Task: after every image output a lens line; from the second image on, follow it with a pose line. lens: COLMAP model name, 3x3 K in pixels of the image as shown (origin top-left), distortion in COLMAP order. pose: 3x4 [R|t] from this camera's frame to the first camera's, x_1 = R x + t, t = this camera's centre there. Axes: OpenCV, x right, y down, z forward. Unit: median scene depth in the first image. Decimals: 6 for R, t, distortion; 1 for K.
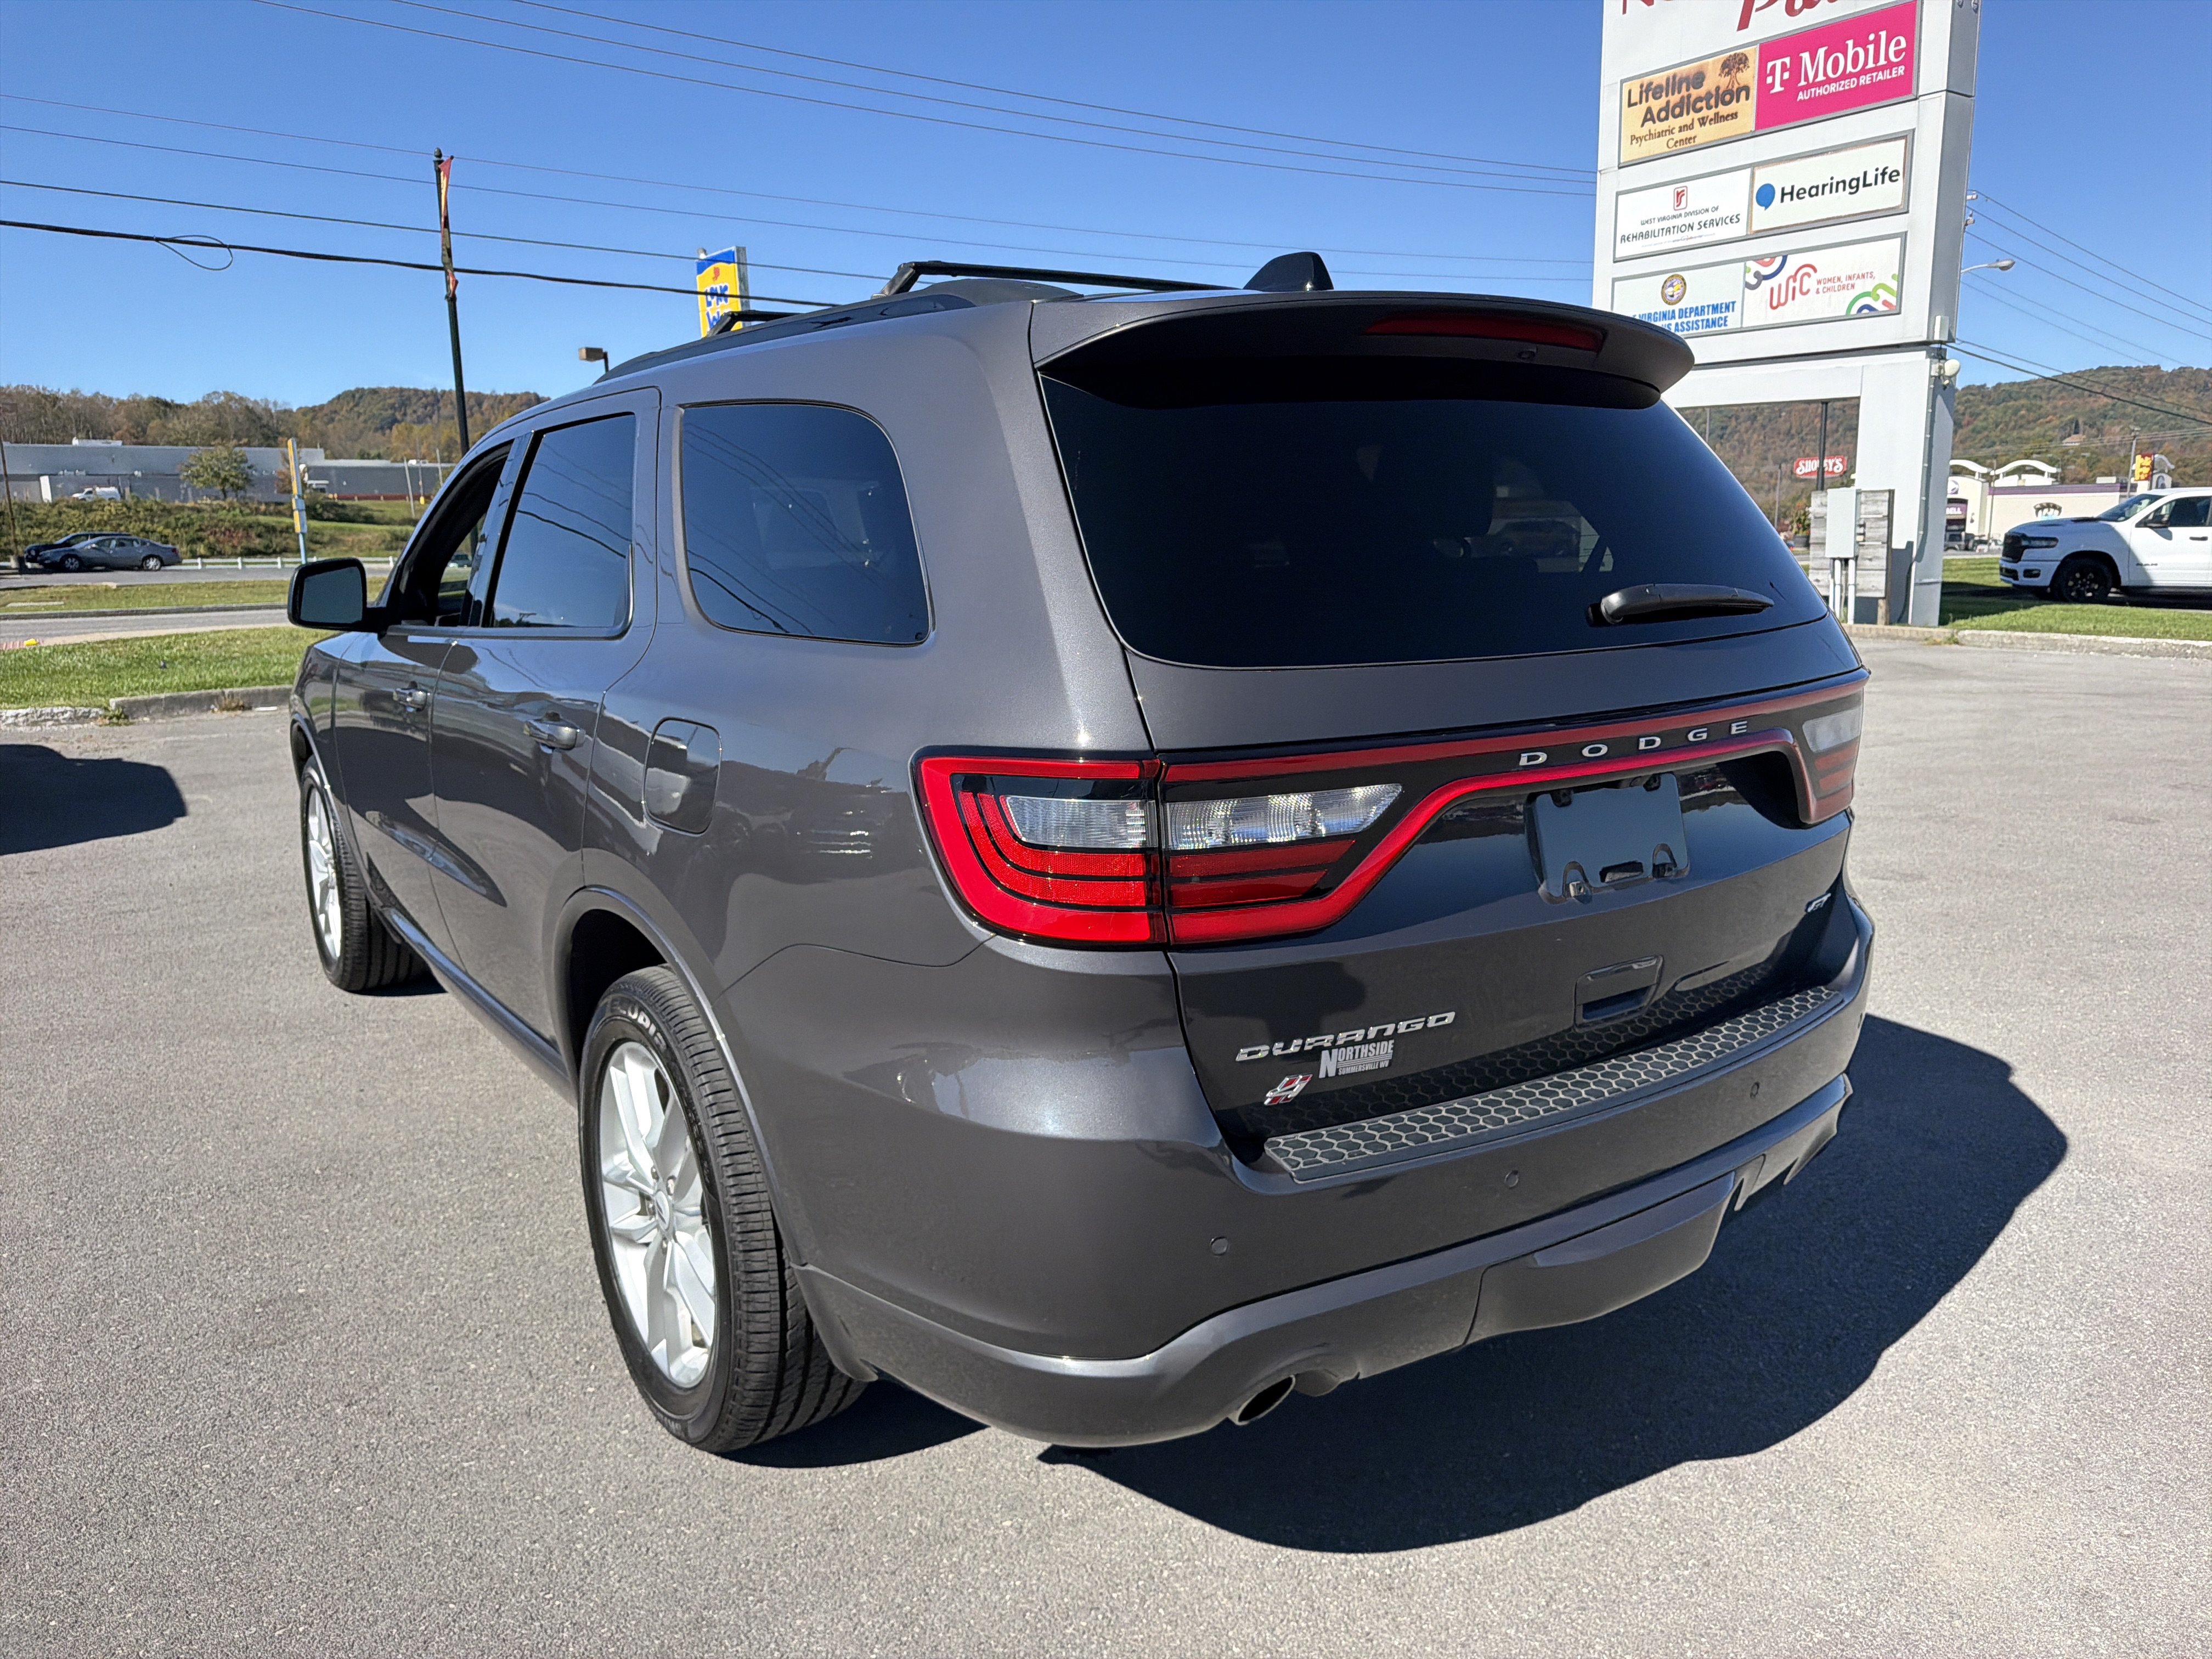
lens RADIAL K [[1582.1, 0, 1062.2], [0, 1582.1, 830.5], [0, 0, 1]] dist [-0.003545, -0.005960]
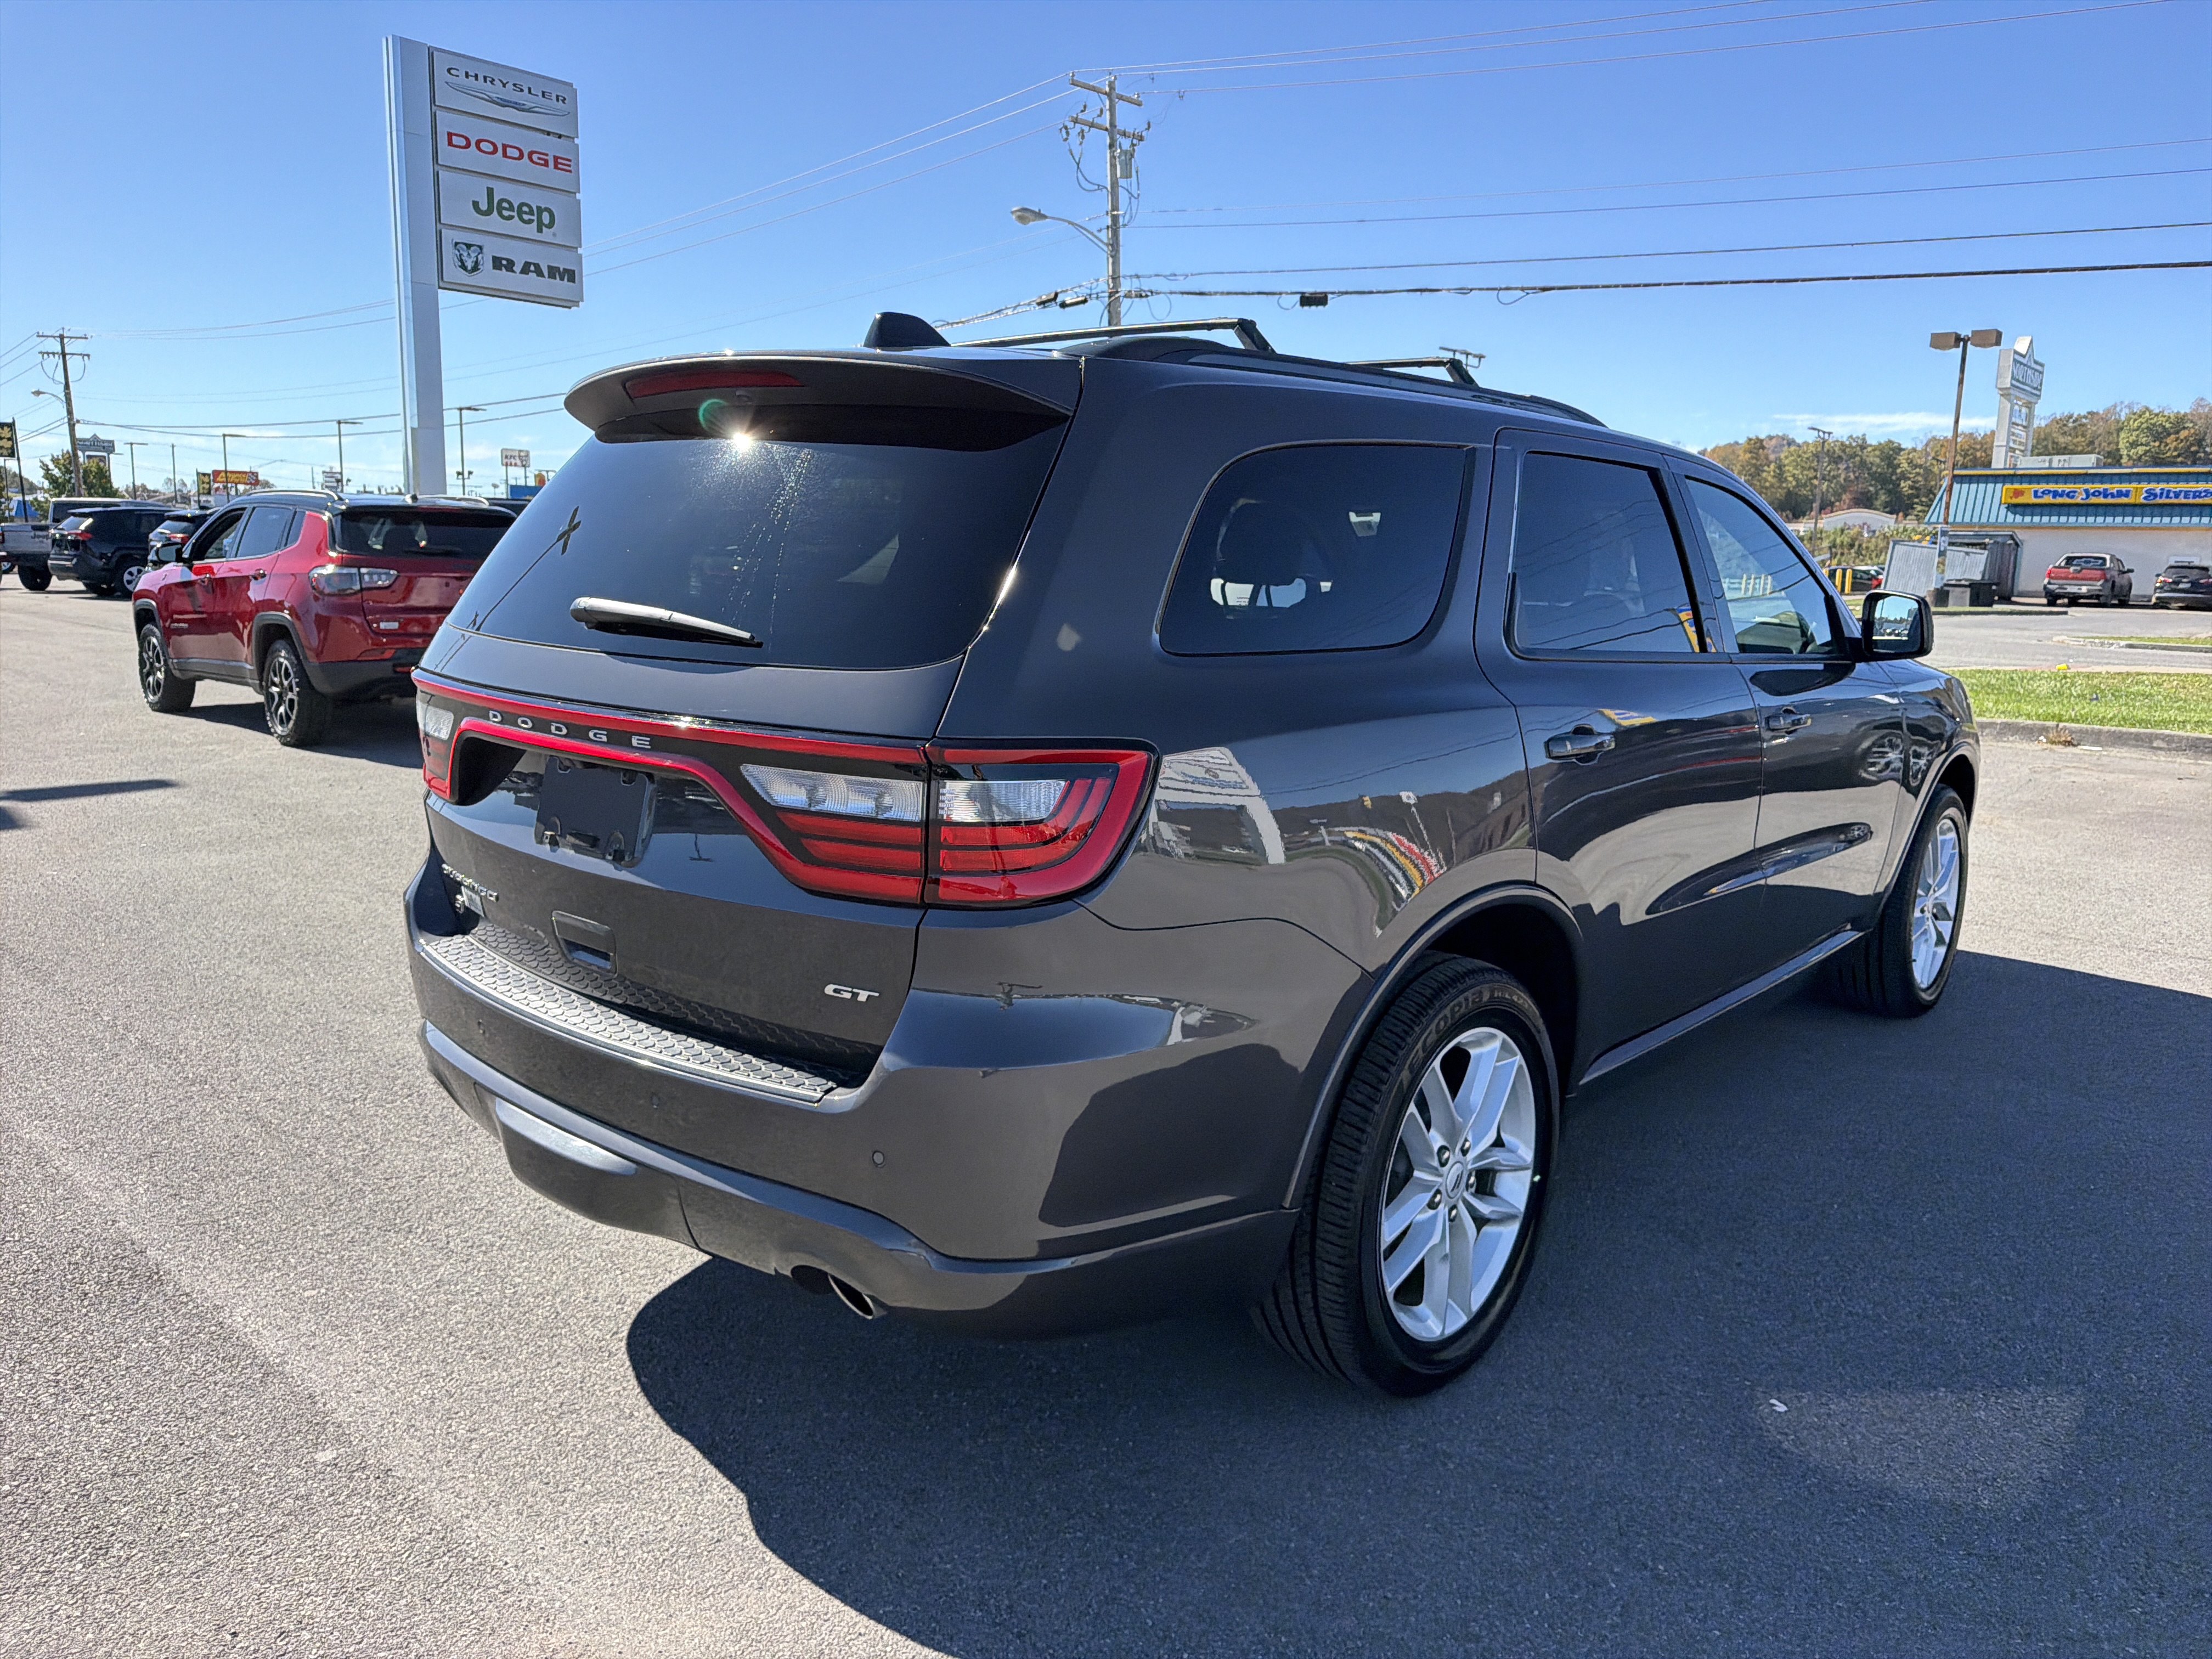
lens RADIAL K [[1623.7, 0, 1142.0], [0, 1623.7, 827.8], [0, 0, 1]] dist [-0.002392, -0.005484]
pose [[0.260690, 0.191457, -0.946248, 1.744460], [-0.213771, 0.967256, 0.136814, -0.259784], [0.941458, 0.166615, 0.293082, 1.114735]]
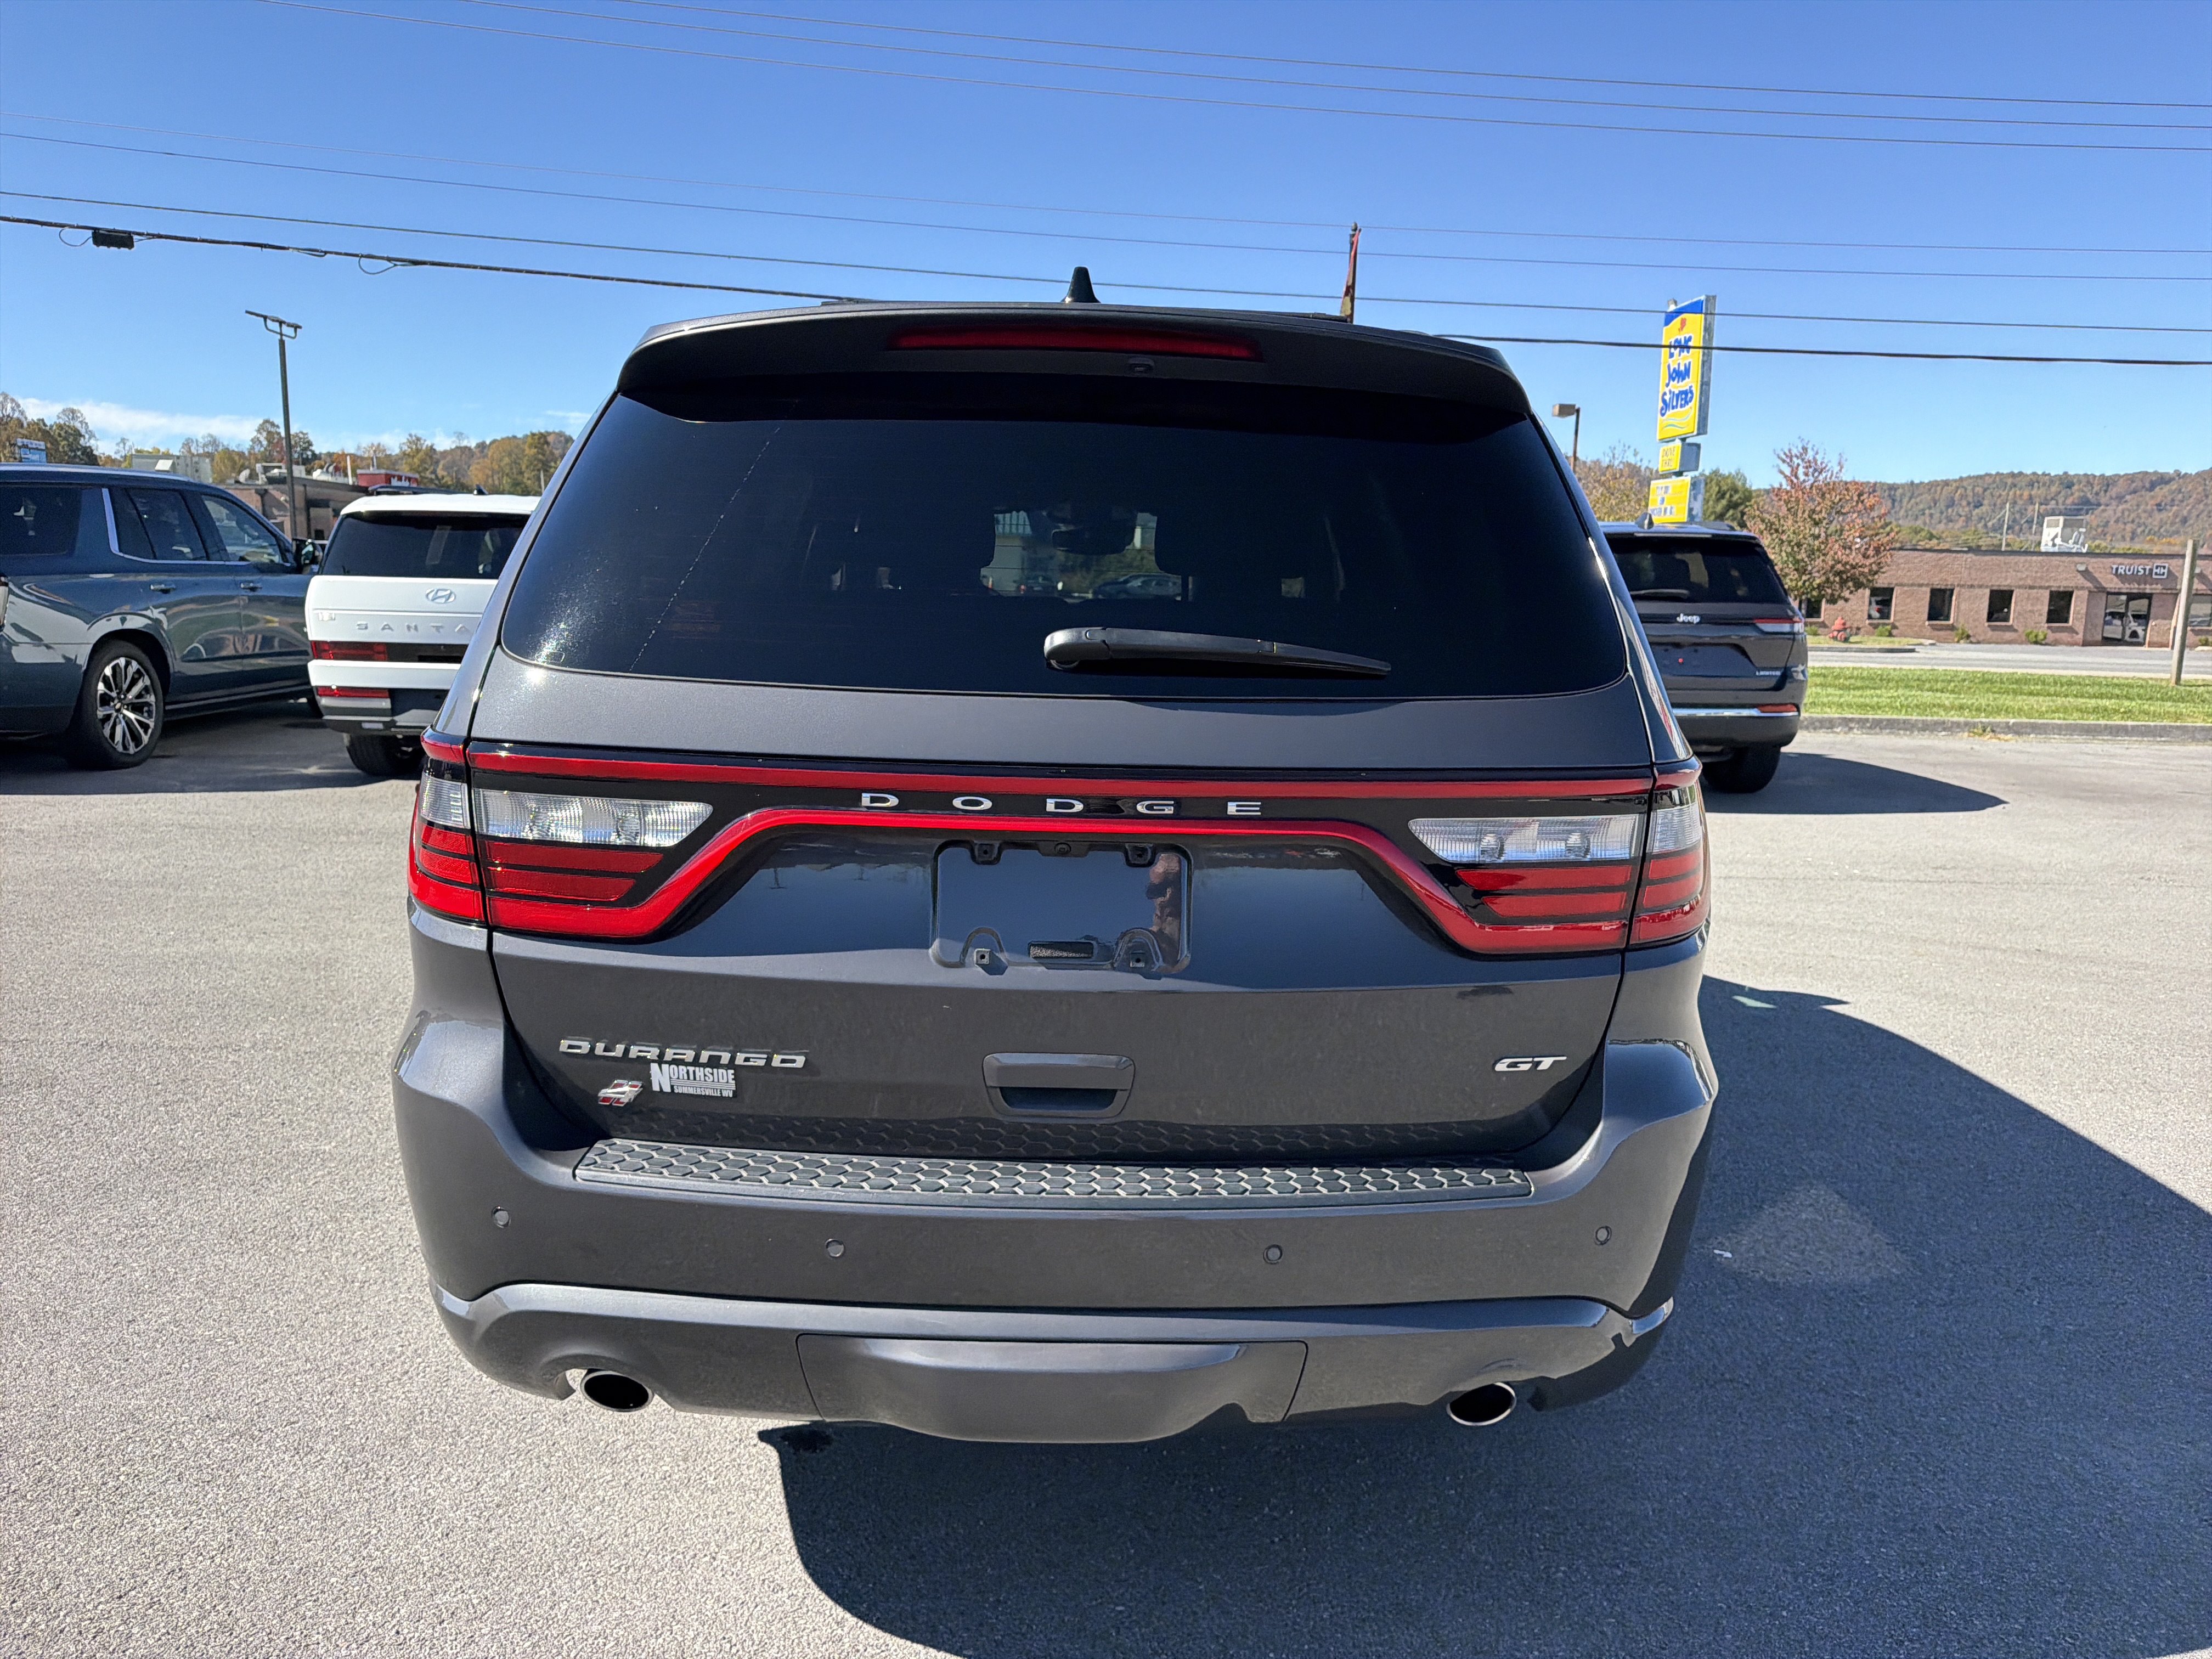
lens RADIAL K [[1588.6, 0, 1106.0], [0, 1588.6, 829.5], [0, 0, 1]] dist [0.007932, -0.000134]
pose [[0.845923, 0.129236, -0.517410, 0.878784], [-0.147009, 0.989112, 0.006706, -0.053398], [0.512643, 0.070391, 0.855712, 0.267604]]
